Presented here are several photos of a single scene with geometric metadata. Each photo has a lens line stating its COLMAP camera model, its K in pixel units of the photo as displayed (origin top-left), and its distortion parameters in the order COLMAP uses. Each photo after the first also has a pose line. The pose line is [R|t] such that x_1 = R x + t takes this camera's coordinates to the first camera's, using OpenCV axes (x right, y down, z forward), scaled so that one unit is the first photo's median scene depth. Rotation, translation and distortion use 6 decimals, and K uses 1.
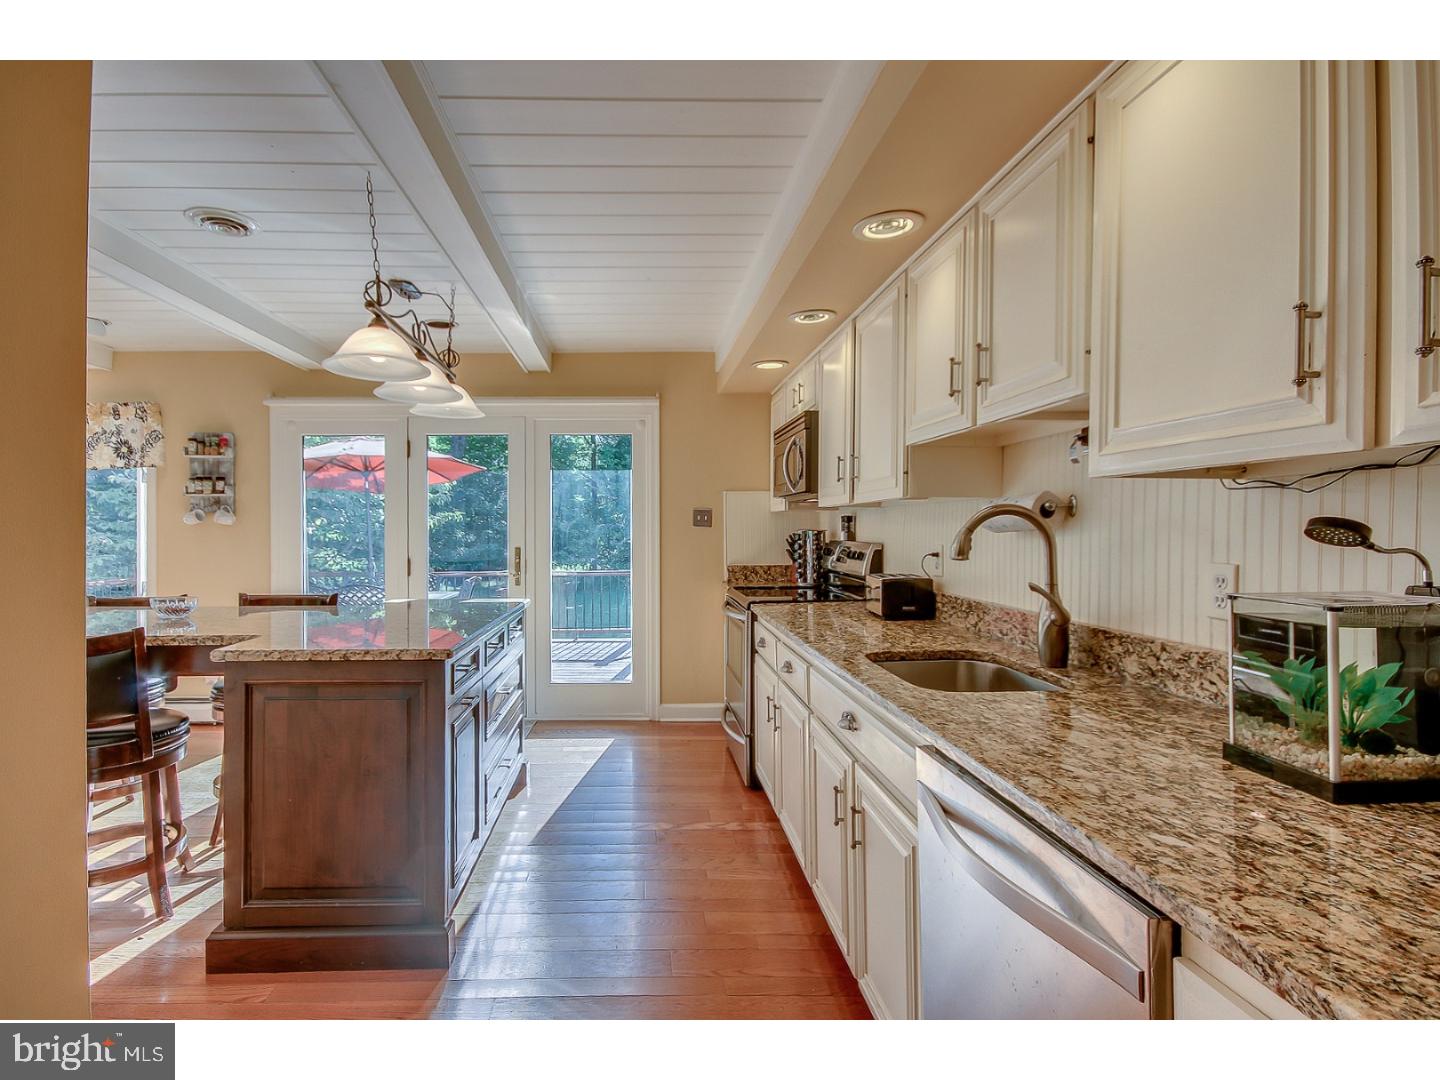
lens RADIAL K [[672.2, 0, 718.5], [0, 672.2, 530.5], [0, 0, 1]] dist [-0.002079, -0.000198]
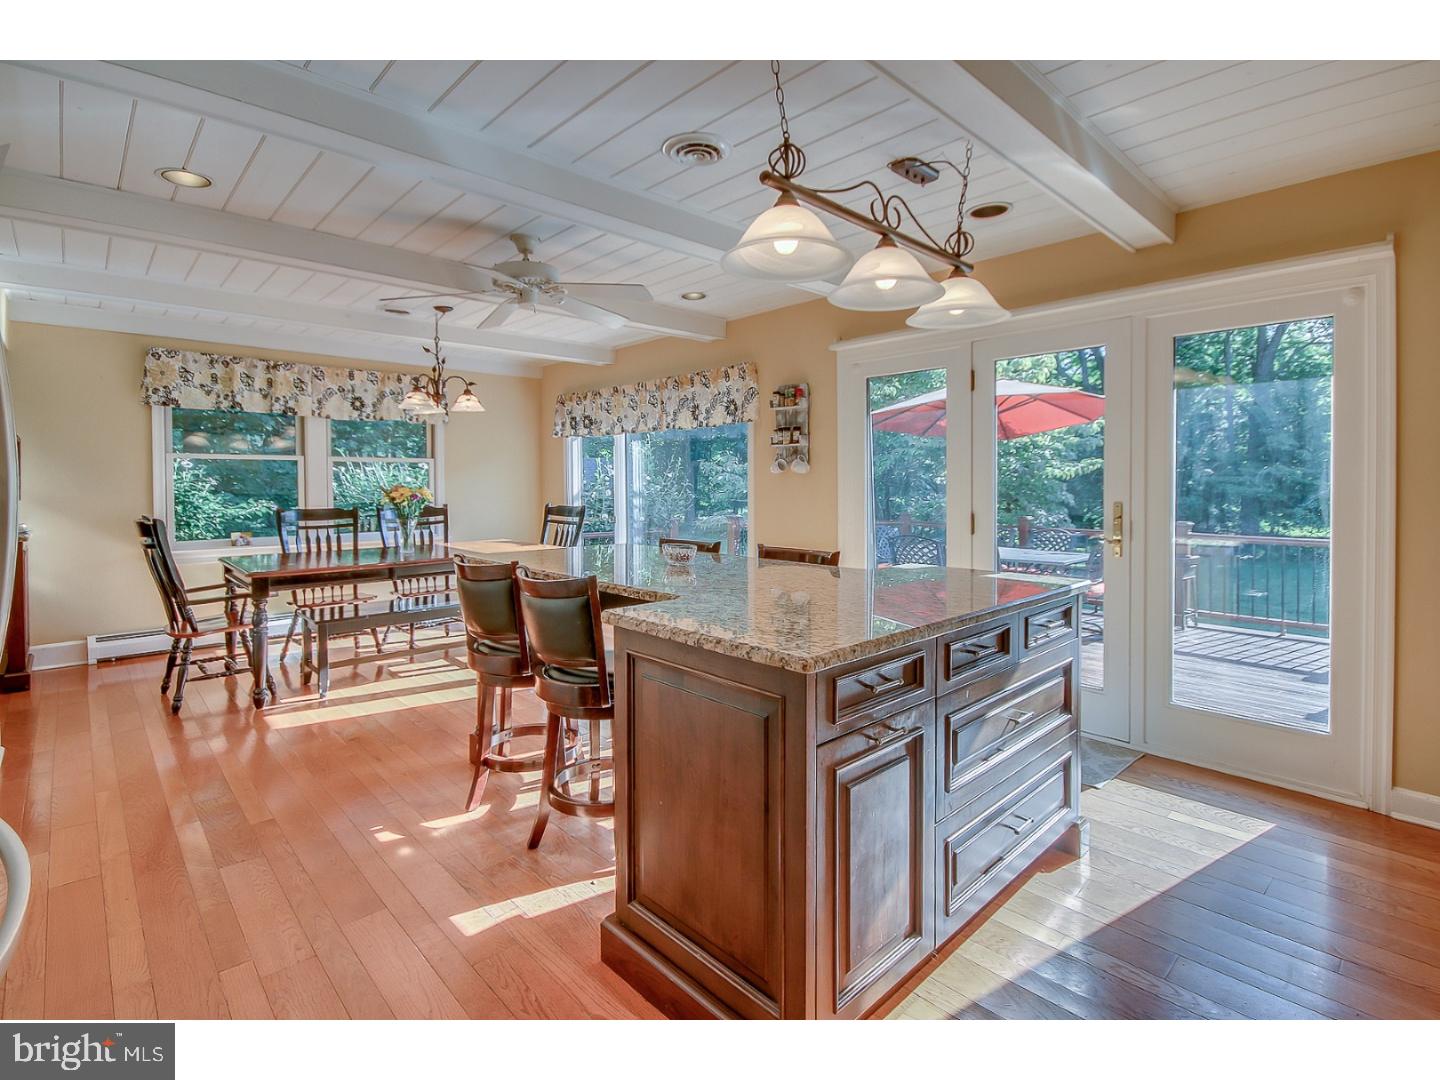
lens RADIAL K [[712.9, 0, 718.1], [0, 712.9, 490.2], [0, 0, 1]] dist [-0.002173, -0.000040]
pose [[0.614359, 0.010517, -0.788956, 0.042634], [-0.000020, 0.999911, 0.013313, 0.002211], [0.789026, -0.008163, 0.614305, 0.238978]]
